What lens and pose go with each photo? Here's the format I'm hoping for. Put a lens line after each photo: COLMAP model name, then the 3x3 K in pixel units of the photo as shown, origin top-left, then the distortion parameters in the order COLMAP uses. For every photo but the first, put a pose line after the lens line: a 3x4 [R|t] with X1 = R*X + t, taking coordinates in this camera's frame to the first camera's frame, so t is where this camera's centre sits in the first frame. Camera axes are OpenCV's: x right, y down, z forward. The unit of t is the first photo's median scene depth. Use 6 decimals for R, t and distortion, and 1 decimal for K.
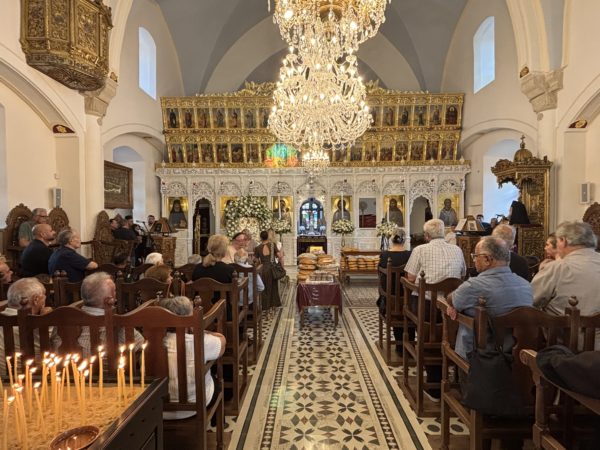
lens RADIAL K [[313.9, 0, 301.0], [0, 313.9, 226.7], [0, 0, 1]] dist [0.000925, 0.000023]
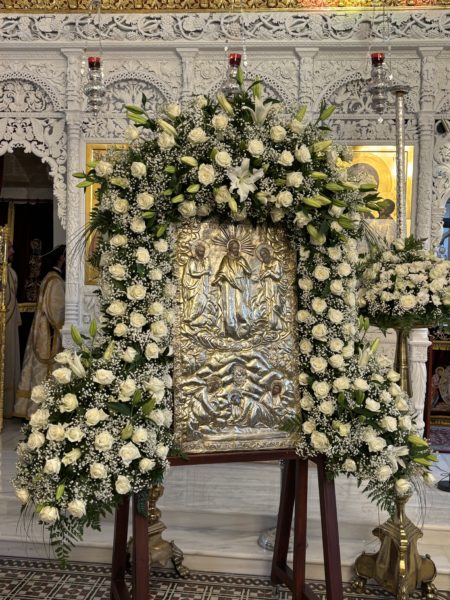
lens RADIAL K [[734.6, 0, 224.8], [0, 734.6, 300.2], [0, 0, 1]] dist [0.001575, 0.000000]
pose [[0.994064, 0.031822, -0.104038, -0.132348], [-0.029082, 0.999192, 0.027752, -0.000945], [0.104837, -0.024562, 0.994186, 0.621703]]
